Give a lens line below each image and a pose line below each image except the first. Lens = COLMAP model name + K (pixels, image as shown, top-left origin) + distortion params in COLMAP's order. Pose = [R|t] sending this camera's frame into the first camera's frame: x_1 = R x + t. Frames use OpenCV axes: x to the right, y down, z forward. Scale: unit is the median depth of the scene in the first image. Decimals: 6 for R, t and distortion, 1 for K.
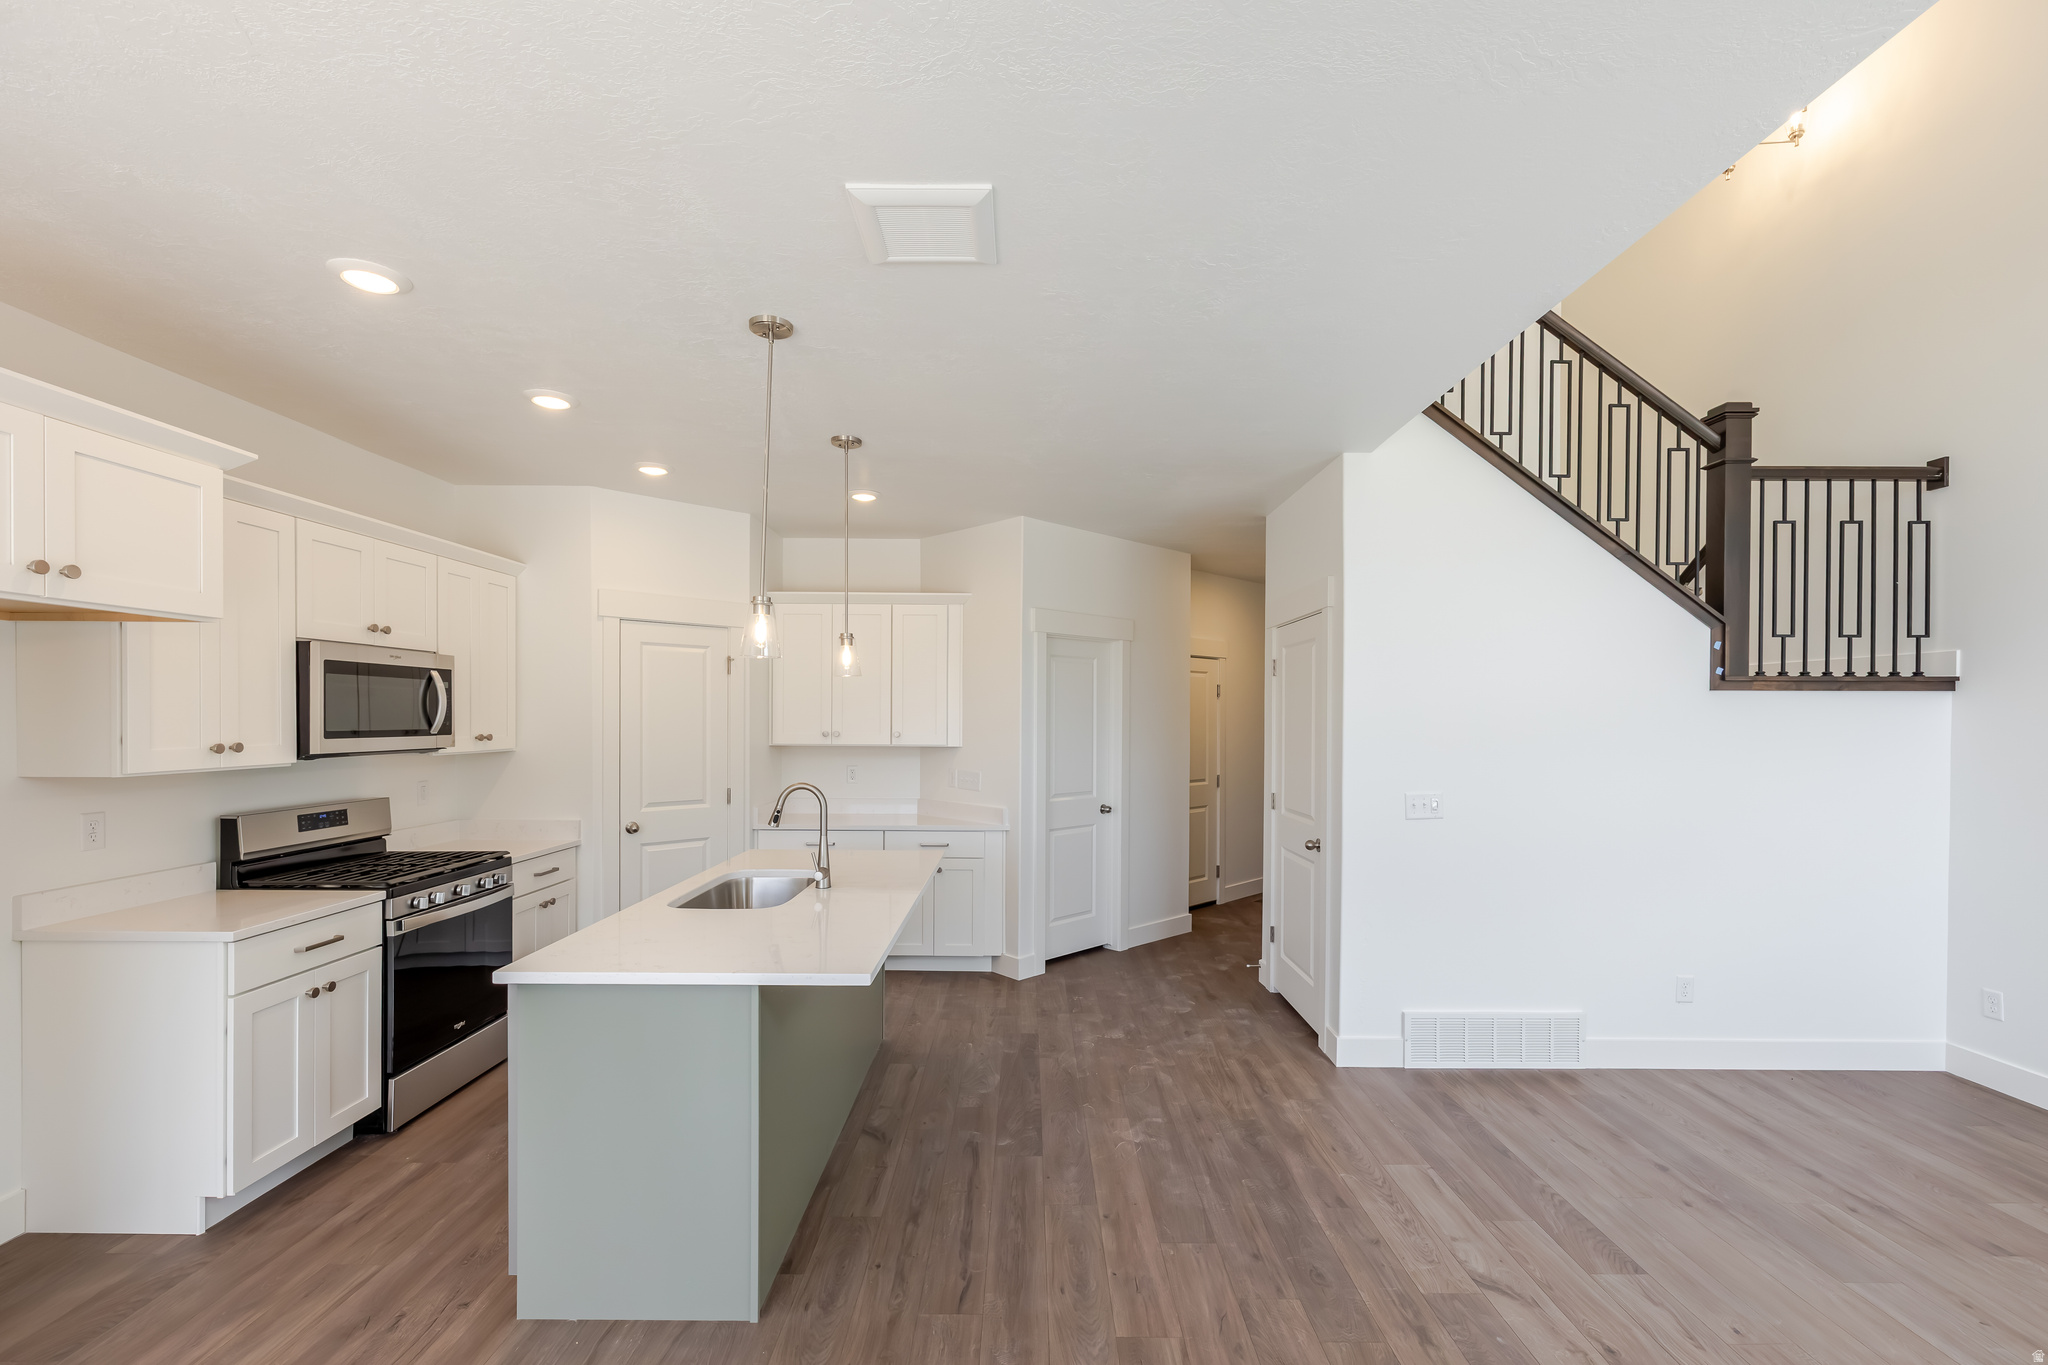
lens RADIAL K [[877.0, 0, 1025.0], [0, 877.0, 717.6], [0, 0, 1]] dist [0.000180, -0.001322]
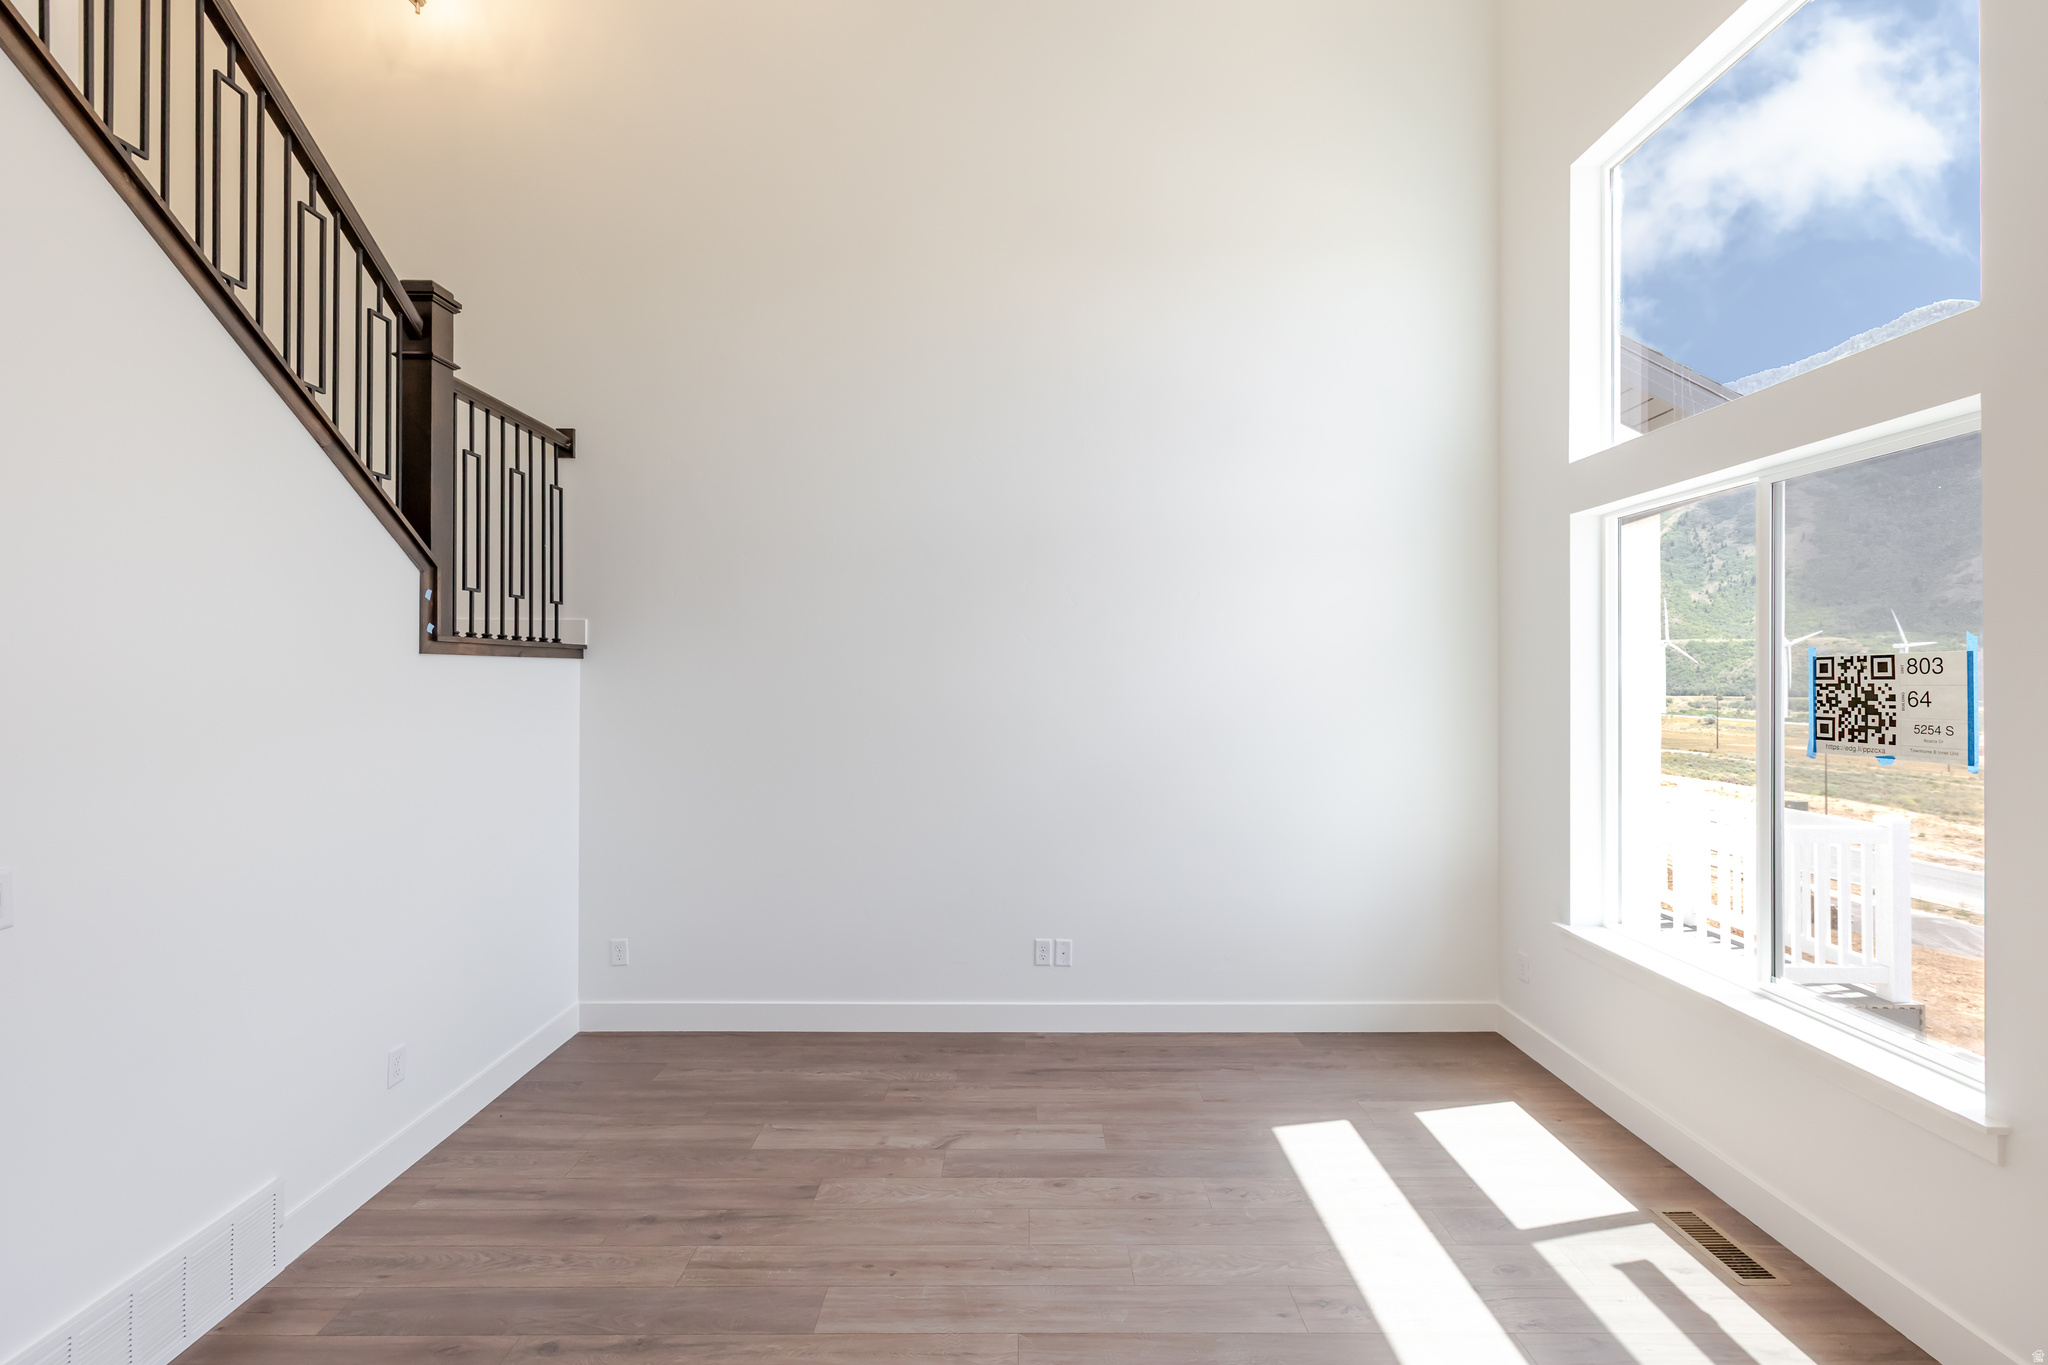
lens RADIAL K [[877.0, 0, 1030.3], [0, 877.0, 666.8], [0, 0, 1]] dist [0.000180, -0.001322]
pose [[-0.012113, 0.004544, 0.999916, 0.023208], [-0.004221, 0.999981, -0.004596, -0.019424], [-0.999918, -0.004276, -0.012093, 0.518613]]
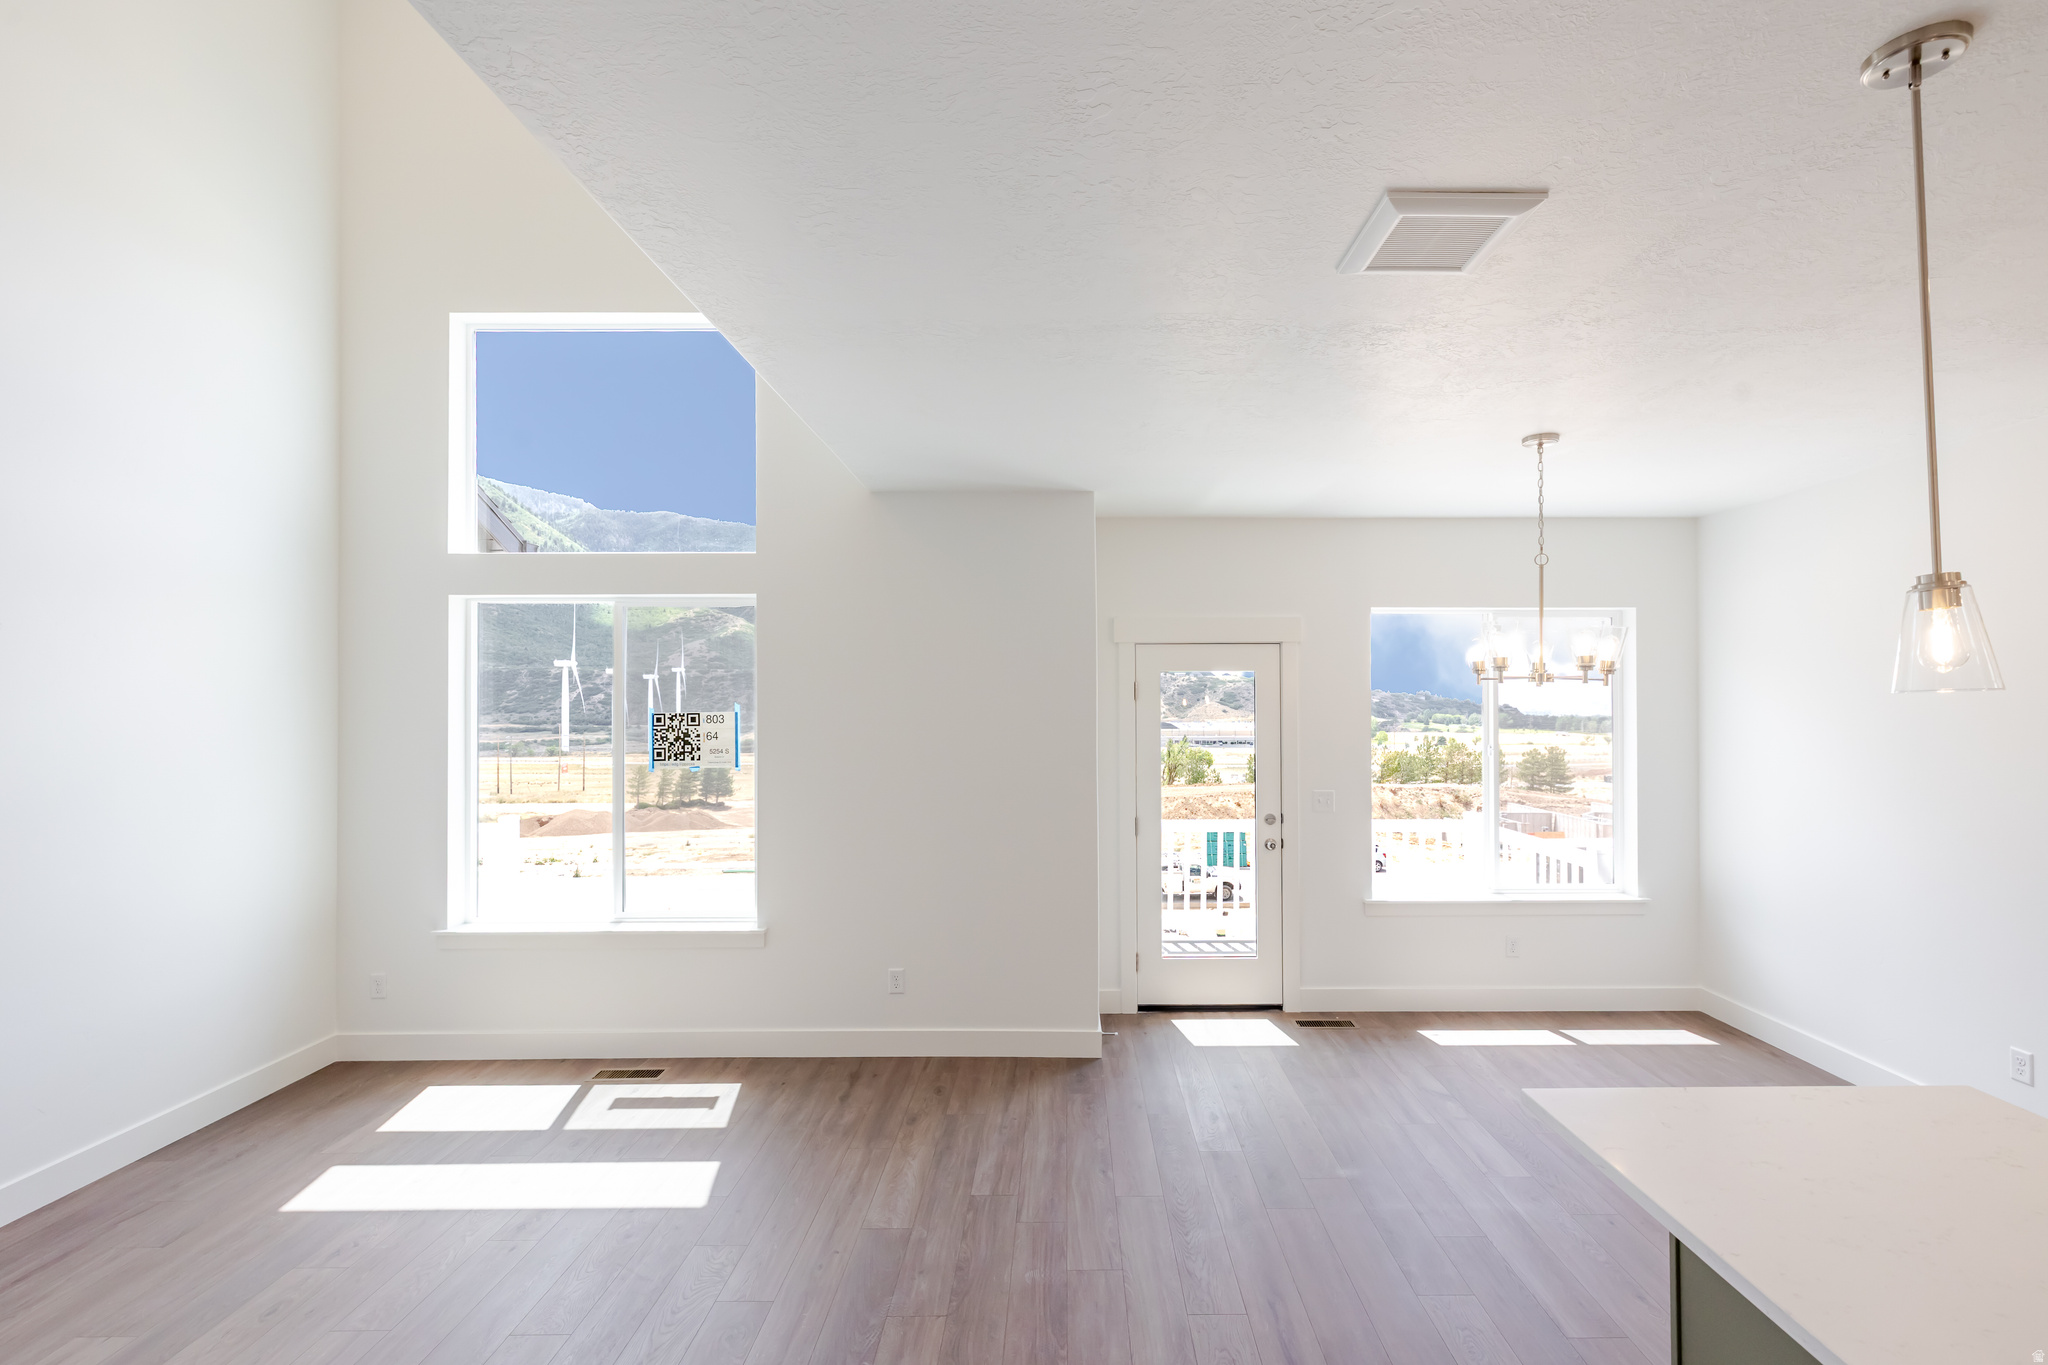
lens RADIAL K [[877.0, 0, 1056.8], [0, 877.0, 697.6], [0, 0, 1]] dist [0.000180, -0.001322]
pose [[-0.999997, -0.000342, -0.002313, 0.167238], [-0.000321, 0.999960, -0.008942, -0.045540], [0.002316, -0.008941, -0.999957, 1.126092]]
